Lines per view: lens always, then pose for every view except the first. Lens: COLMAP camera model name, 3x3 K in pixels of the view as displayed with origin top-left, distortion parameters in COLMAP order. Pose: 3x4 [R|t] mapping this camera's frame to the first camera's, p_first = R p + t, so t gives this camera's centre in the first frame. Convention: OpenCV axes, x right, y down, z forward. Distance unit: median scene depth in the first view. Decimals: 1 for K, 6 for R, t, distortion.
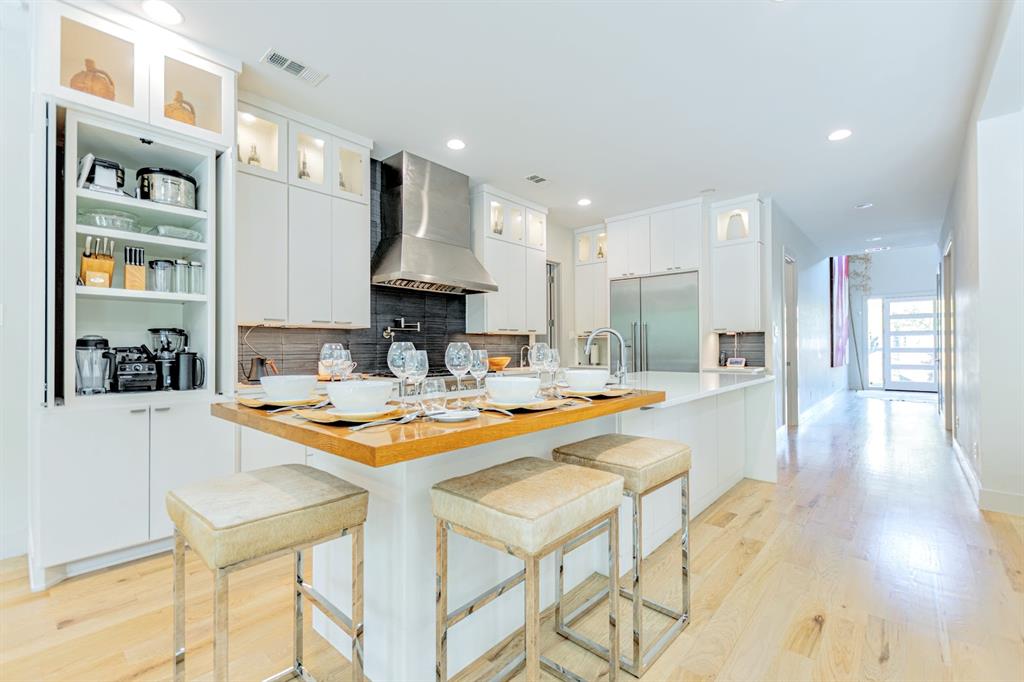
lens RADIAL K [[449.1, 0, 510.9], [0, 449.1, 343.0], [0, 0, 1]] dist [-0.002331, -0.000320]
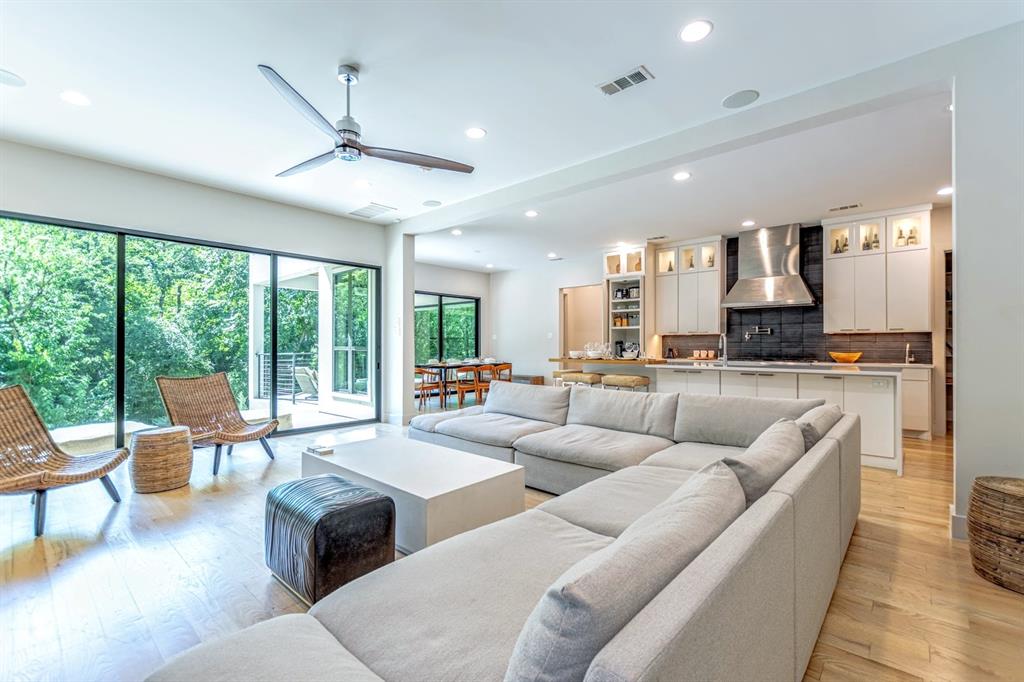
lens RADIAL K [[449.1, 0, 512.6], [0, 449.1, 343.0], [0, 0, 1]] dist [-0.002331, -0.000320]
pose [[-0.003401, -0.003985, -0.999986, 1.169834], [0.004992, 0.999980, -0.004002, 0.006562], [0.999982, -0.005005, -0.003381, 0.086369]]
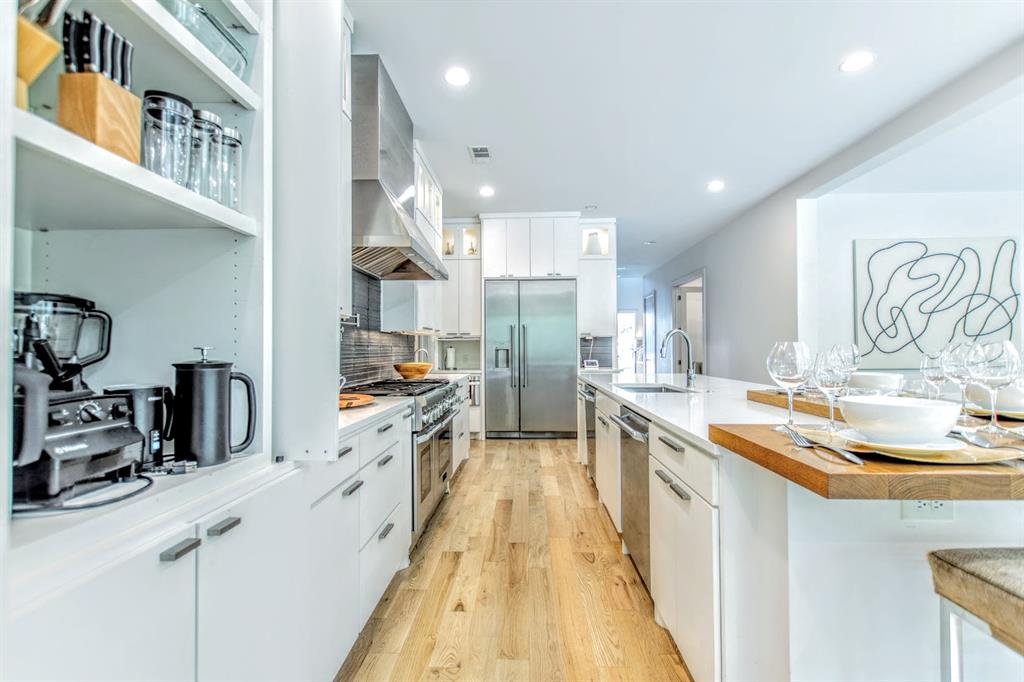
lens RADIAL K [[449.1, 0, 513.1], [0, 449.1, 339.1], [0, 0, 1]] dist [-0.002331, -0.000320]
pose [[0.766412, 0.014484, 0.642187, -0.389140], [-0.003246, 0.999820, -0.018675, 0.003788], [-0.642342, 0.012228, 0.766321, 0.277355]]
